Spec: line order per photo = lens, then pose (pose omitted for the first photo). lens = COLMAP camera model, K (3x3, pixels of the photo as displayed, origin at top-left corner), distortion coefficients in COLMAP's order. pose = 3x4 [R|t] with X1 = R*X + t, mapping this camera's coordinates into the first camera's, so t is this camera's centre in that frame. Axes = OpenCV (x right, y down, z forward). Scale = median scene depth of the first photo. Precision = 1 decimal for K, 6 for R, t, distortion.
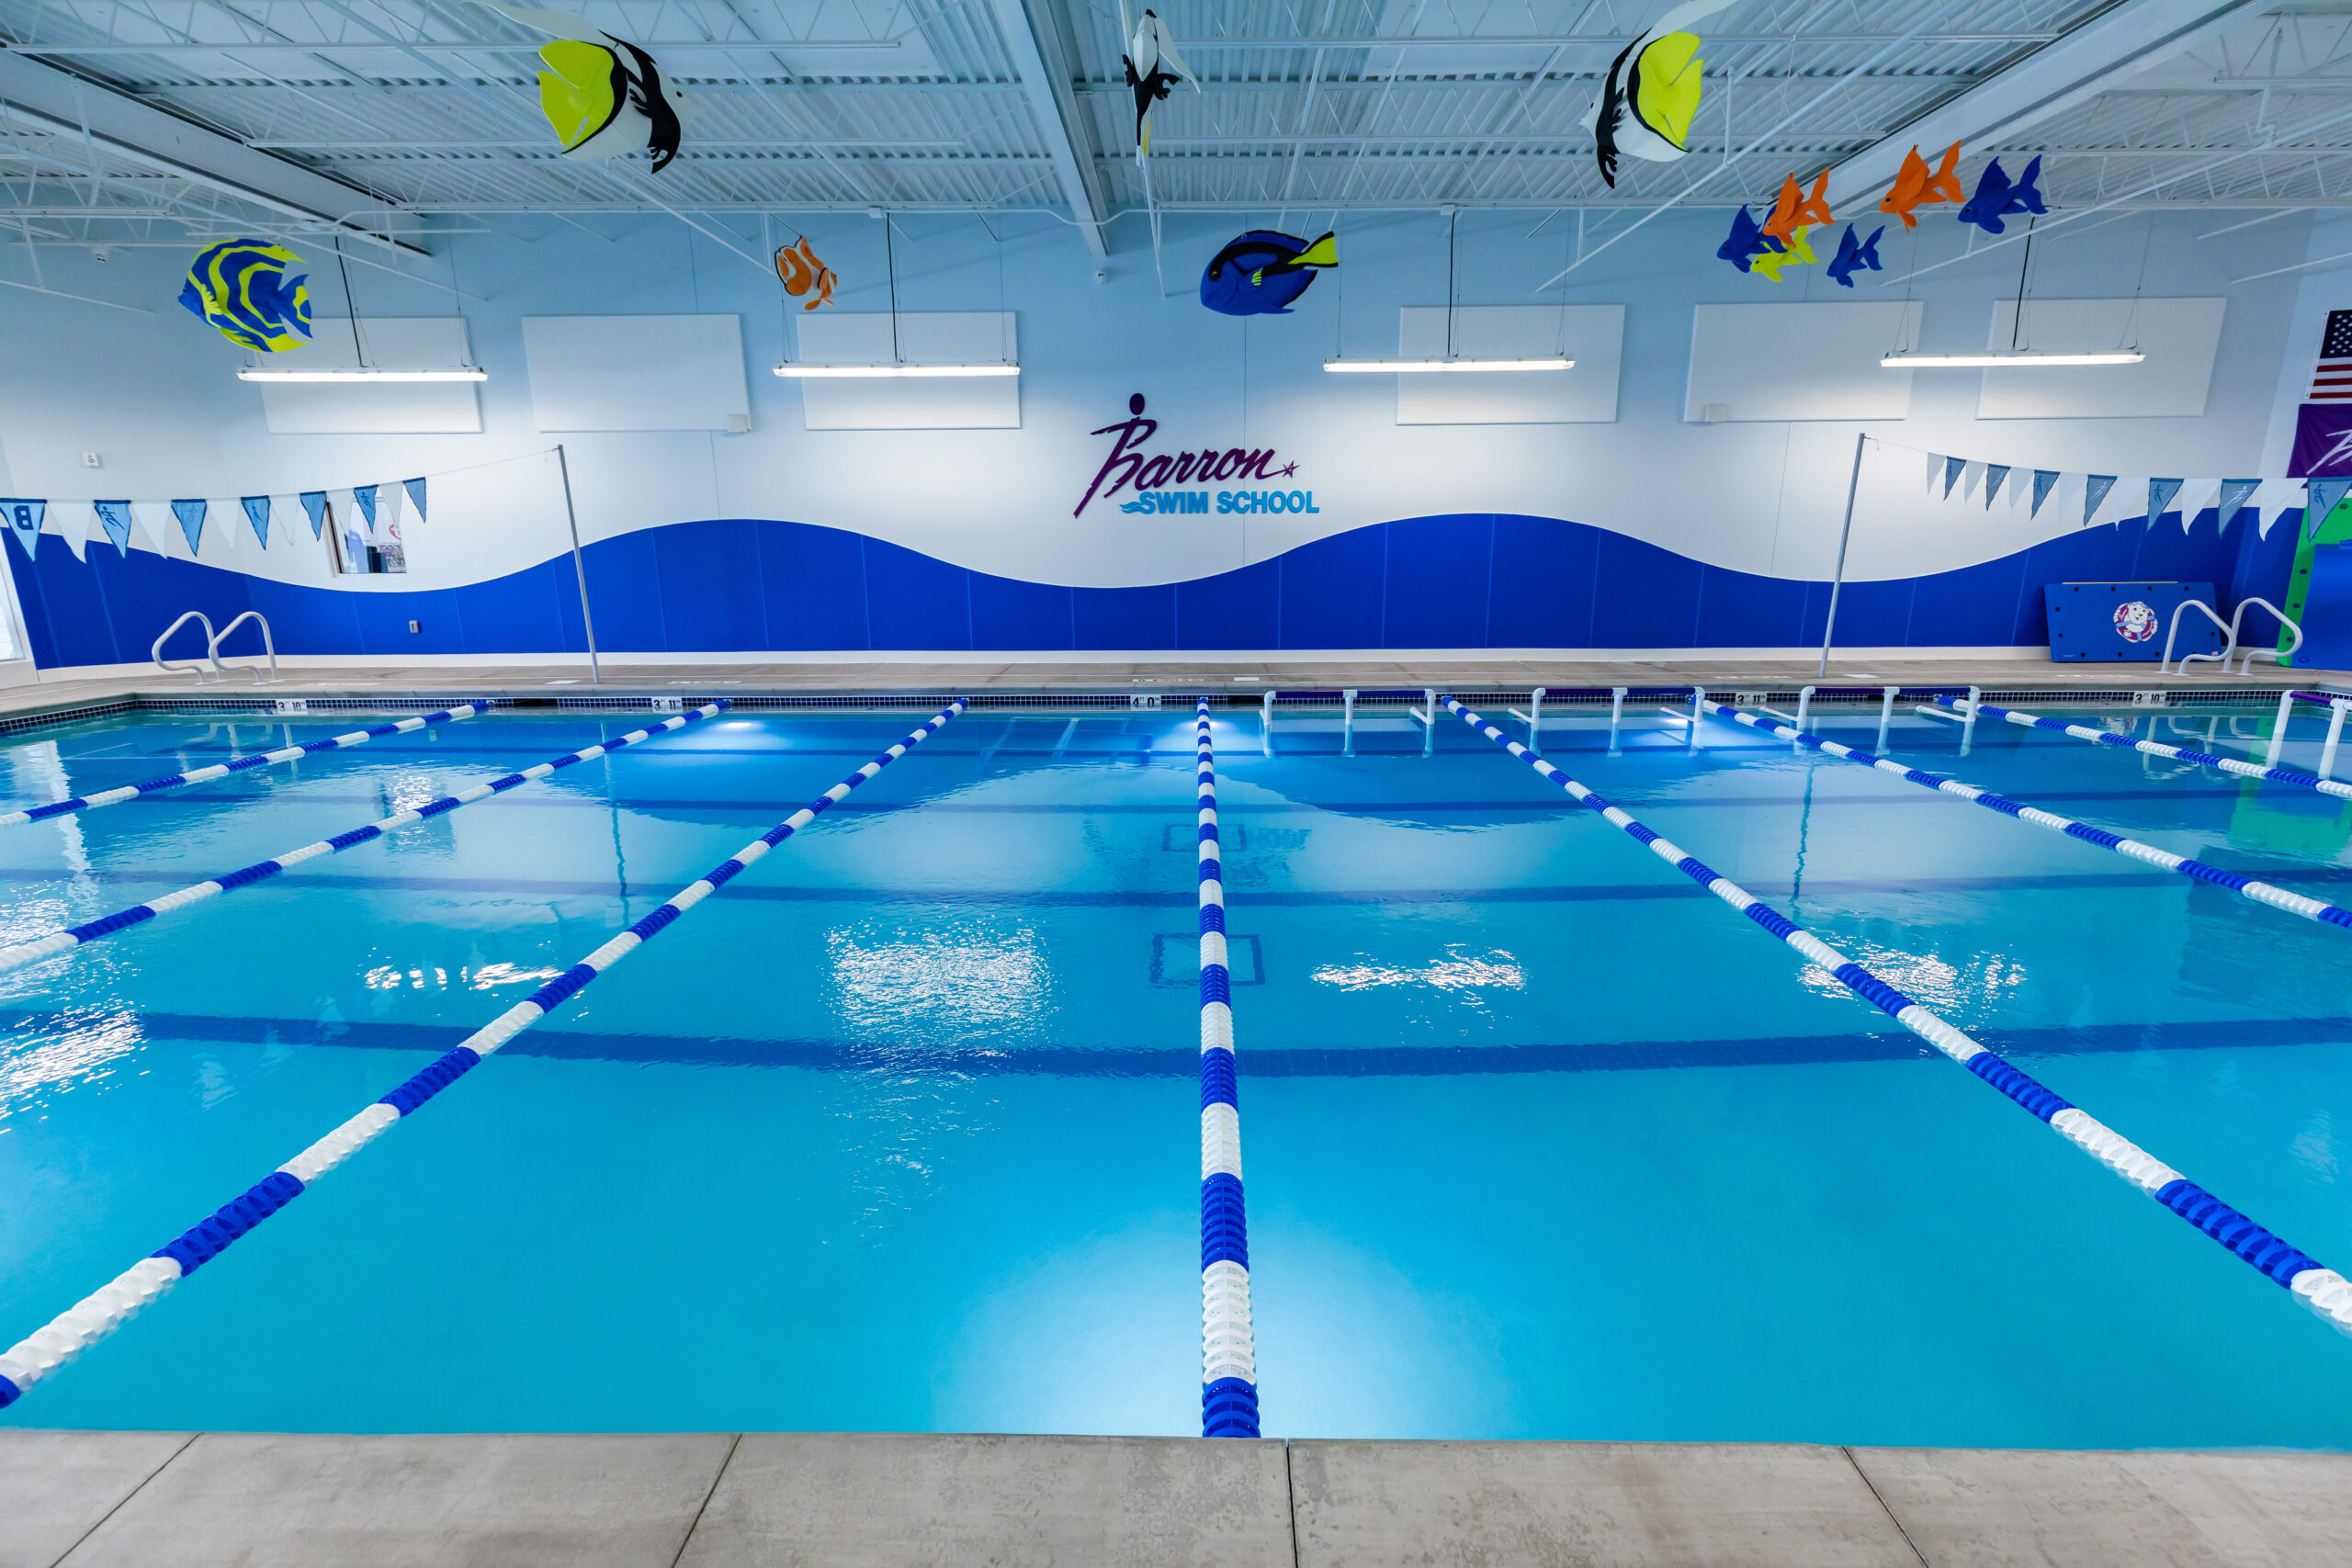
lens RADIAL K [[1001.4, 0, 1176.0], [0, 1001.4, 784.0], [0, 0, 1]] dist [-0.016556, -0.000293]
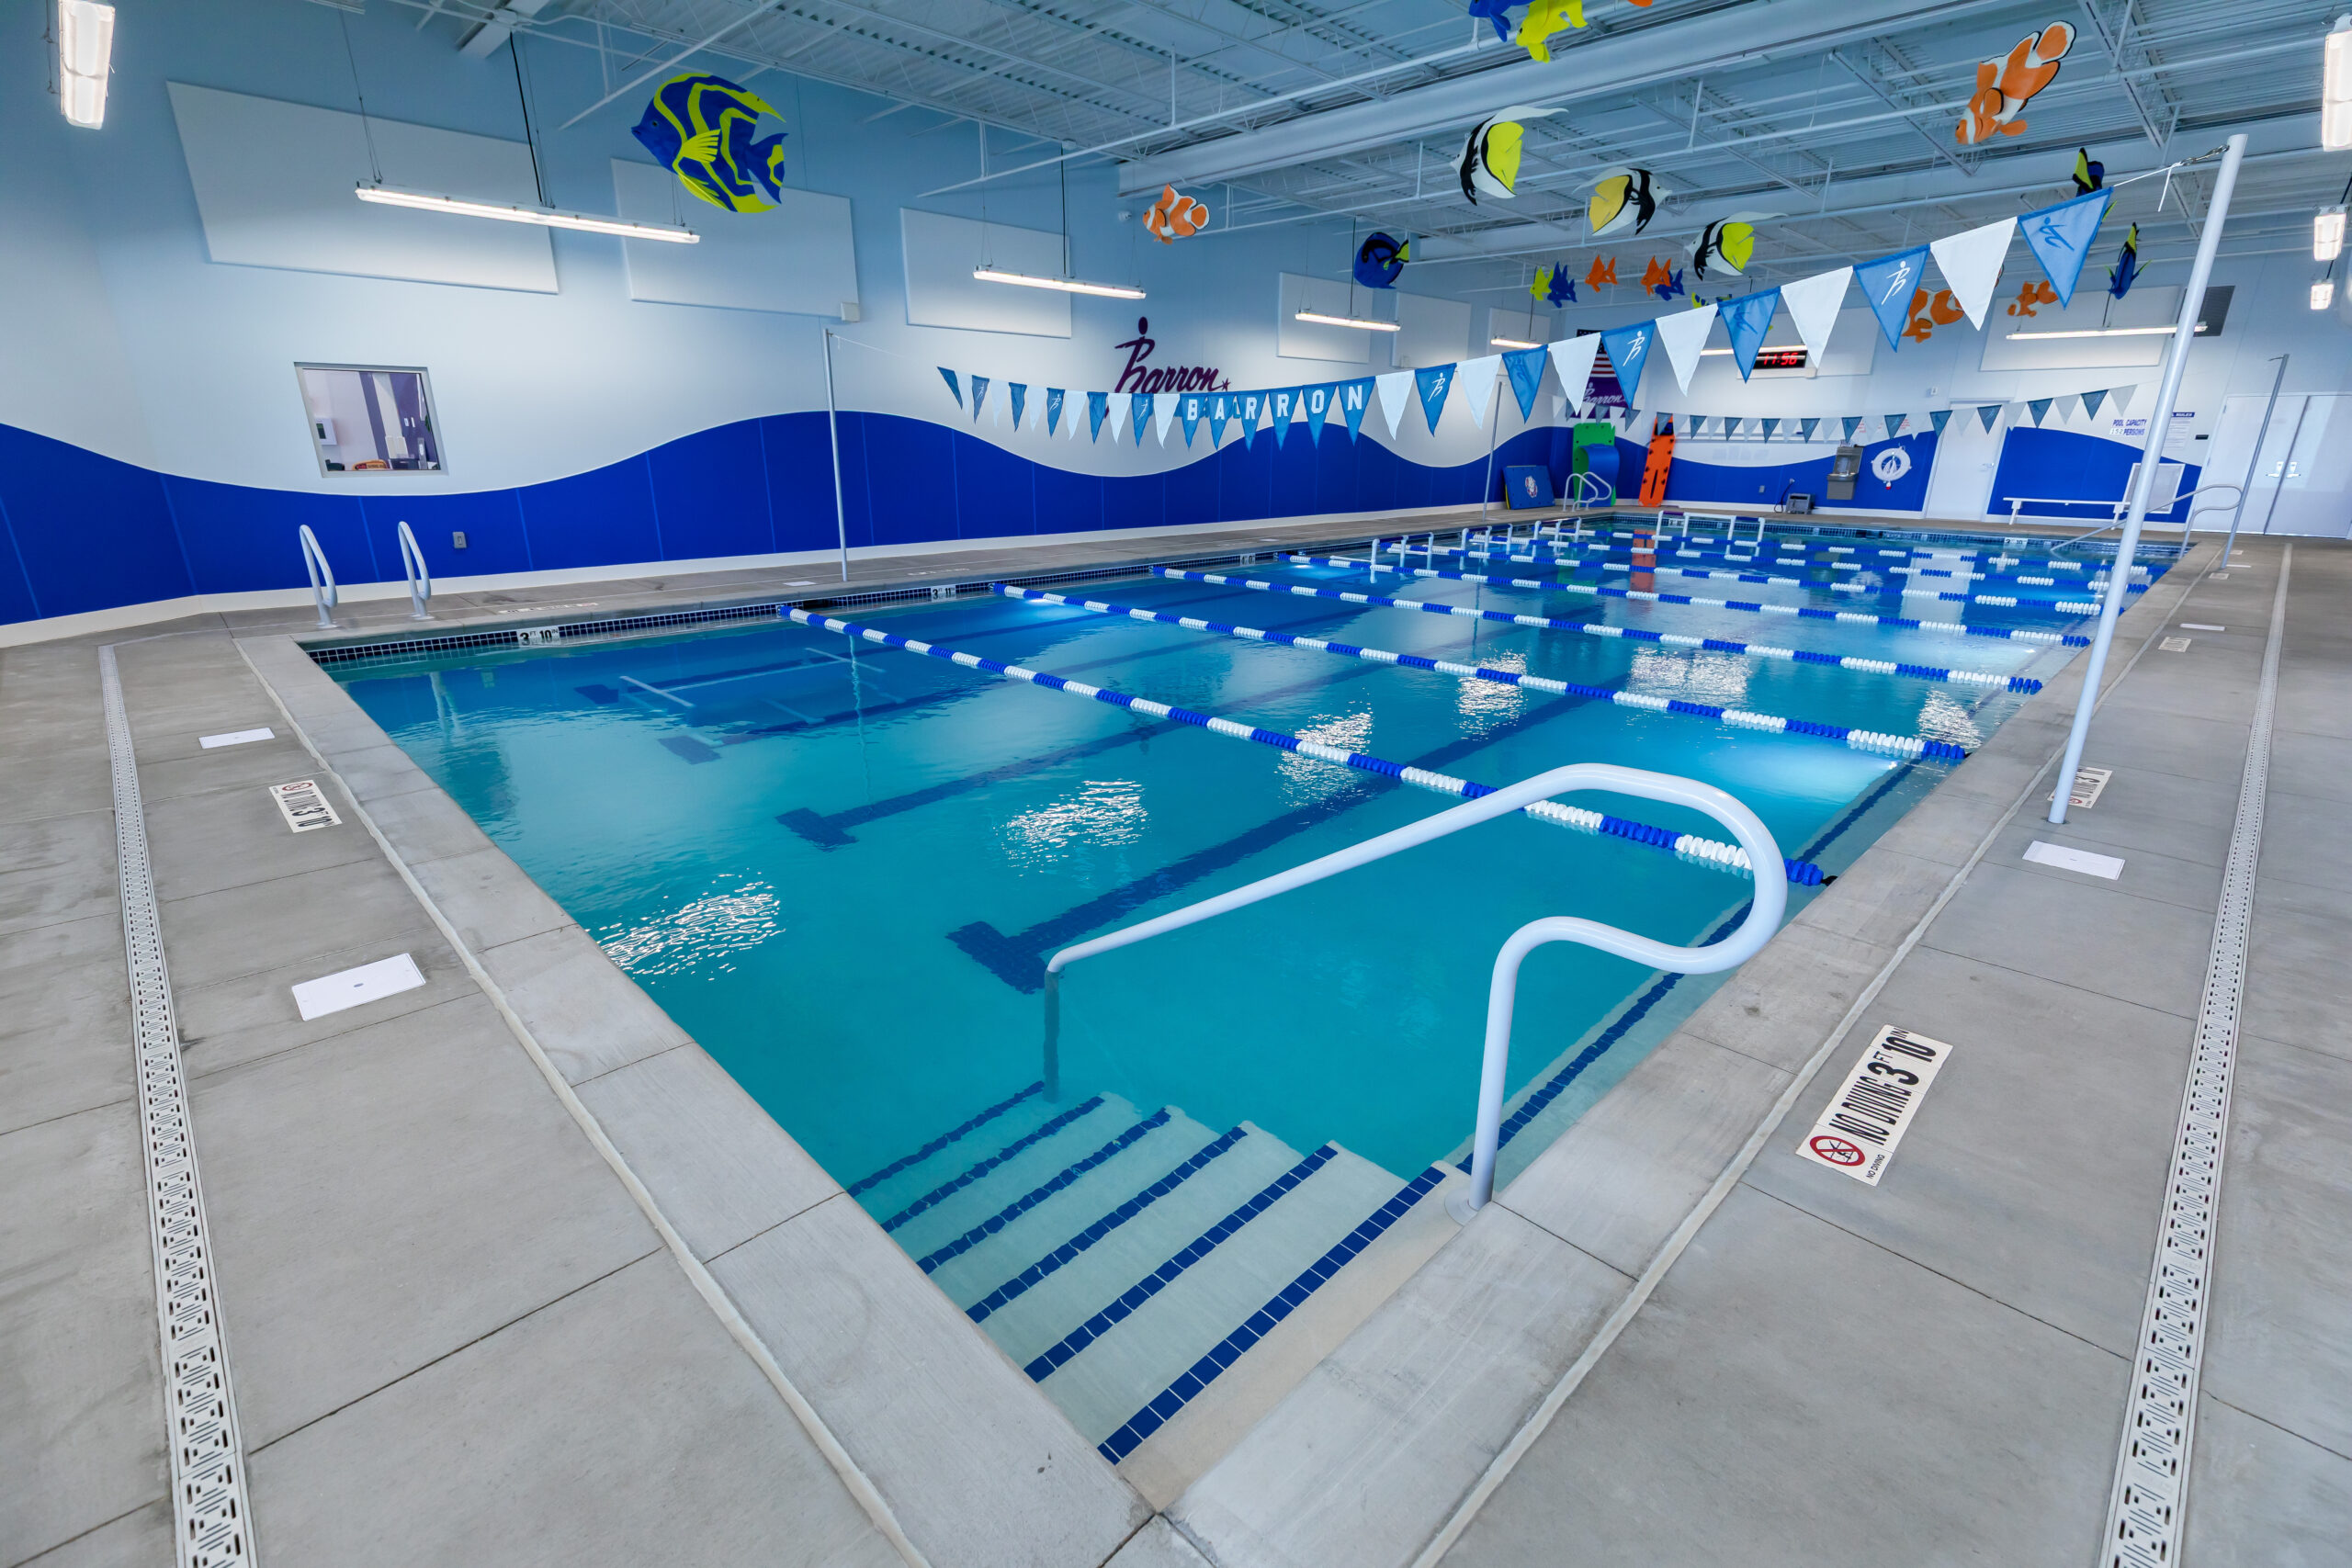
lens RADIAL K [[1043.8, 0, 1176.0], [0, 1043.8, 784.0], [0, 0, 1]] dist [0.001111, -0.003661]
pose [[0.720106, -0.210145, 0.661277, -0.973364], [0.158084, 0.977659, 0.138539, 0.003777], [-0.675616, 0.004775, 0.737238, 0.017729]]
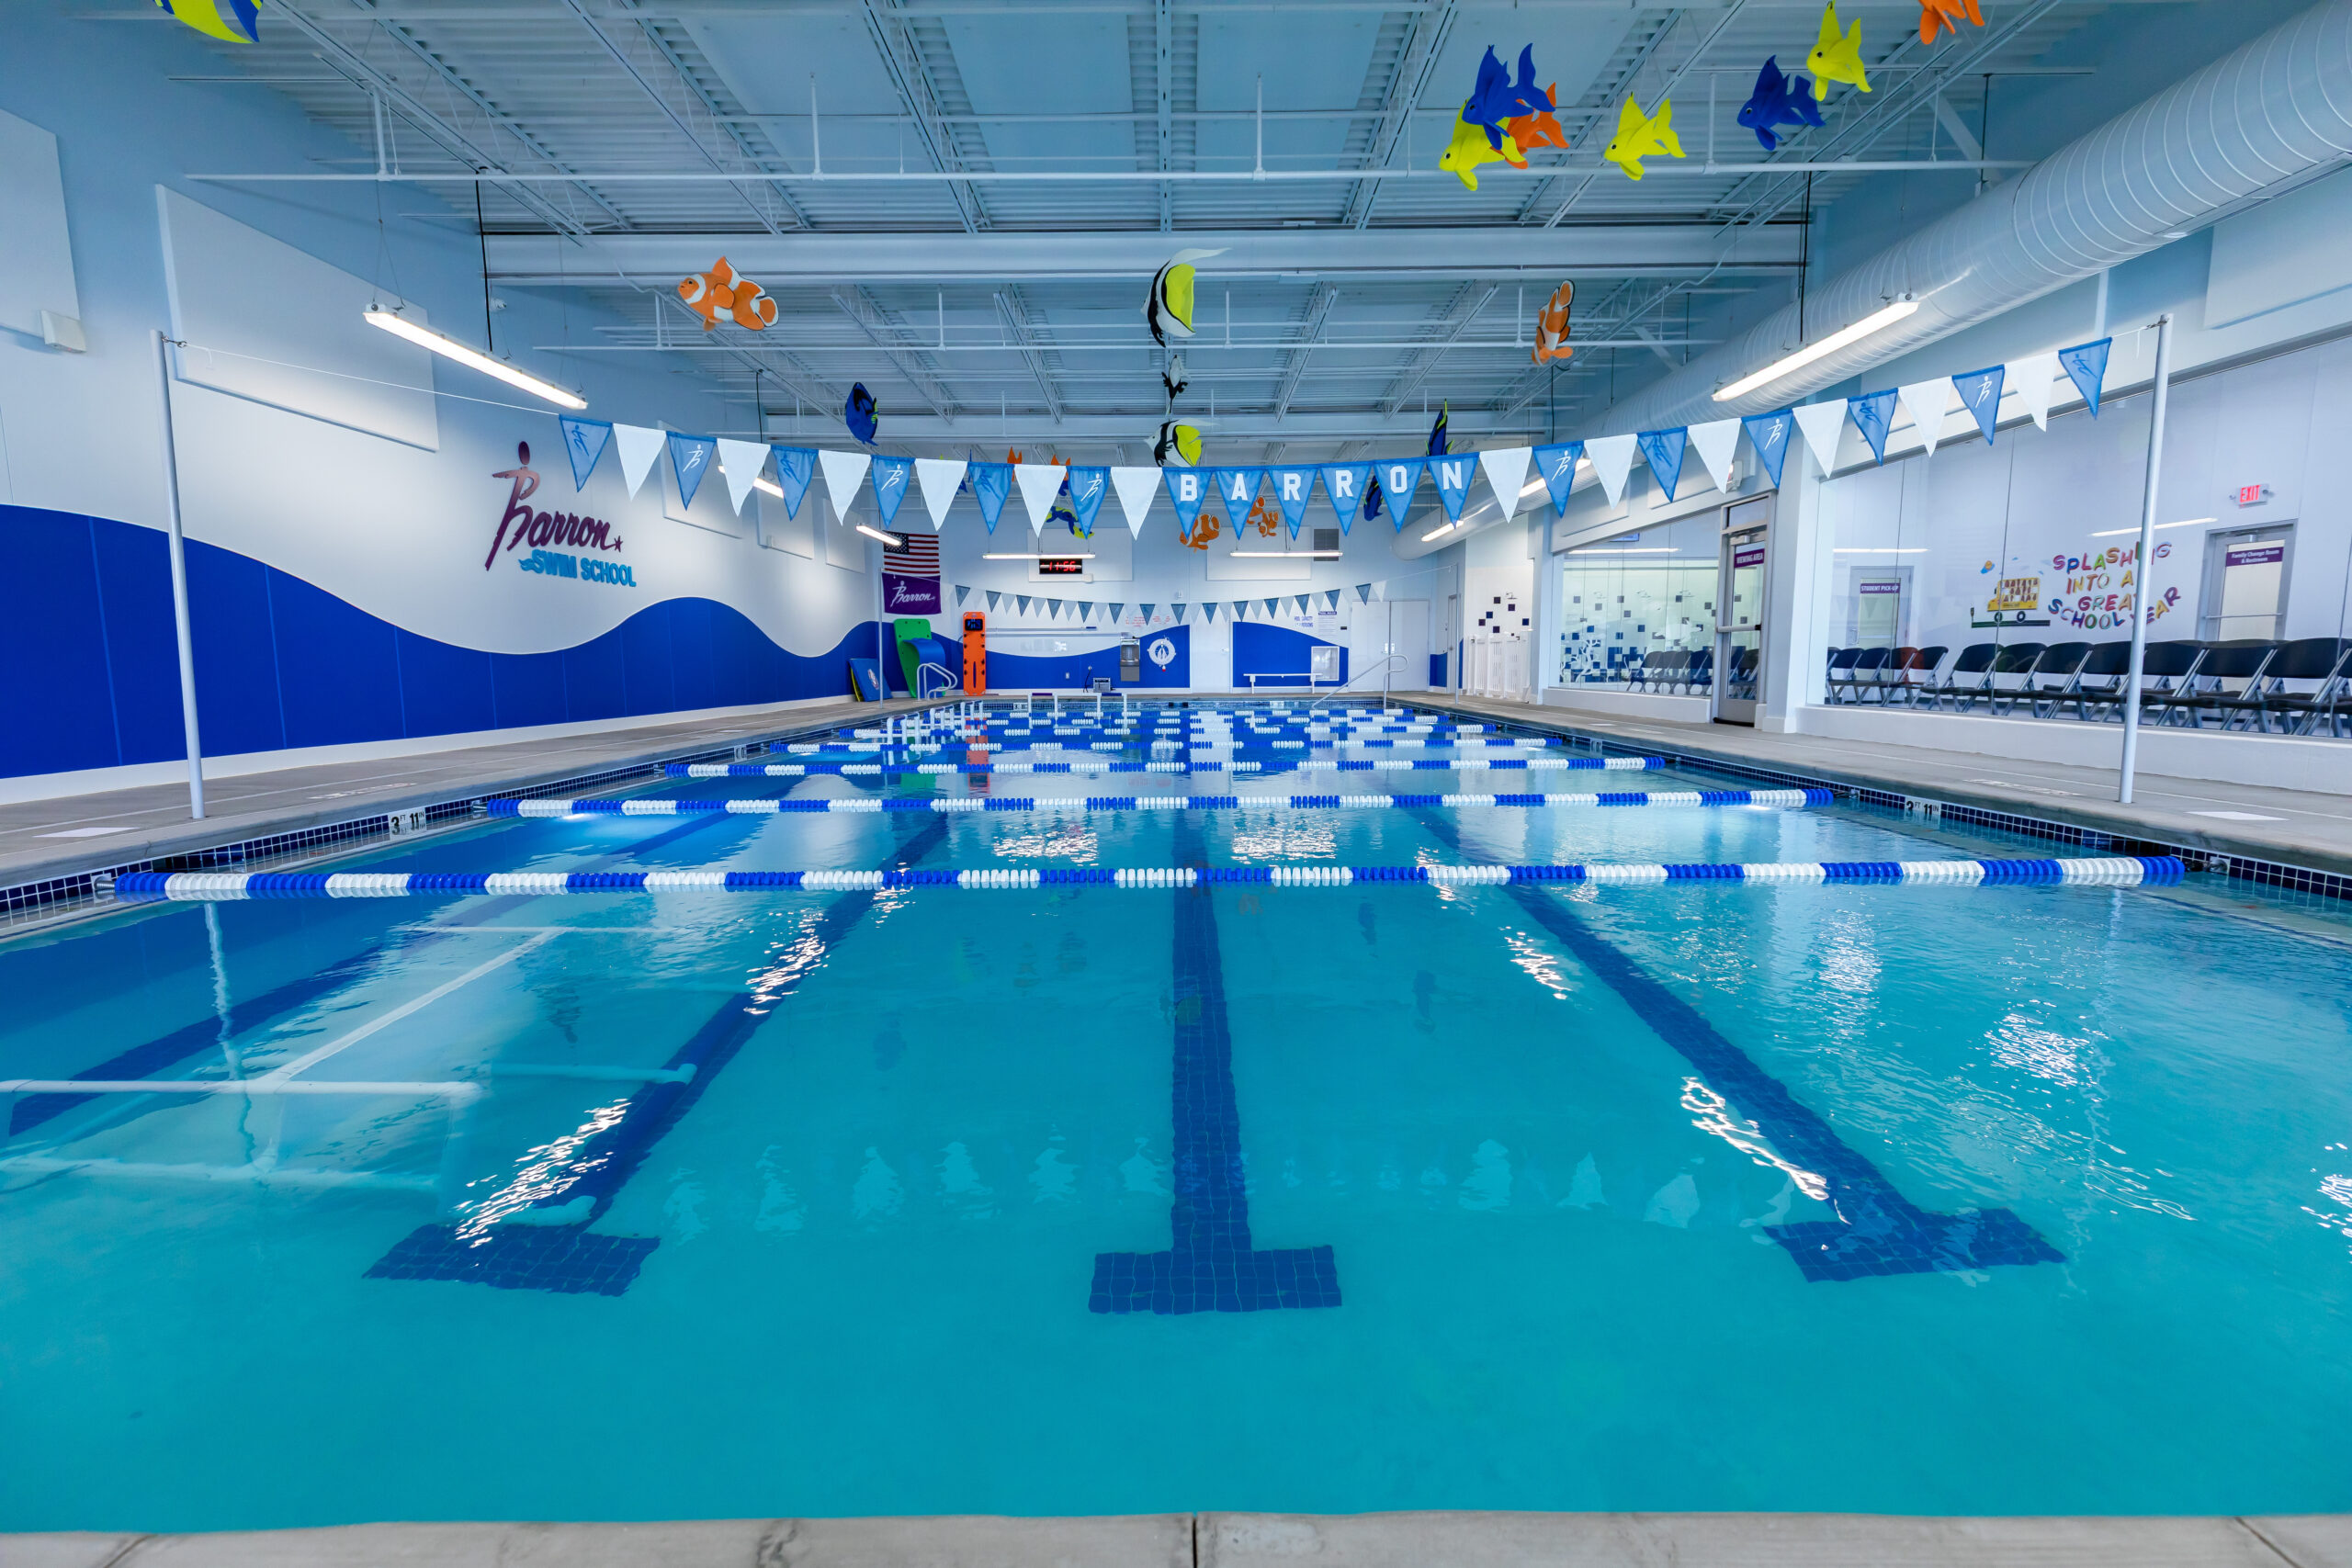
lens RADIAL K [[1043.8, 0, 1176.0], [0, 1043.8, 784.0], [0, 0, 1]] dist [0.001111, -0.003661]
pose [[0.004627, -0.111127, 0.993795, -0.983947], [0.247173, 0.963096, 0.106543, -0.048544], [-0.968960, 0.245146, 0.031924, 0.470201]]
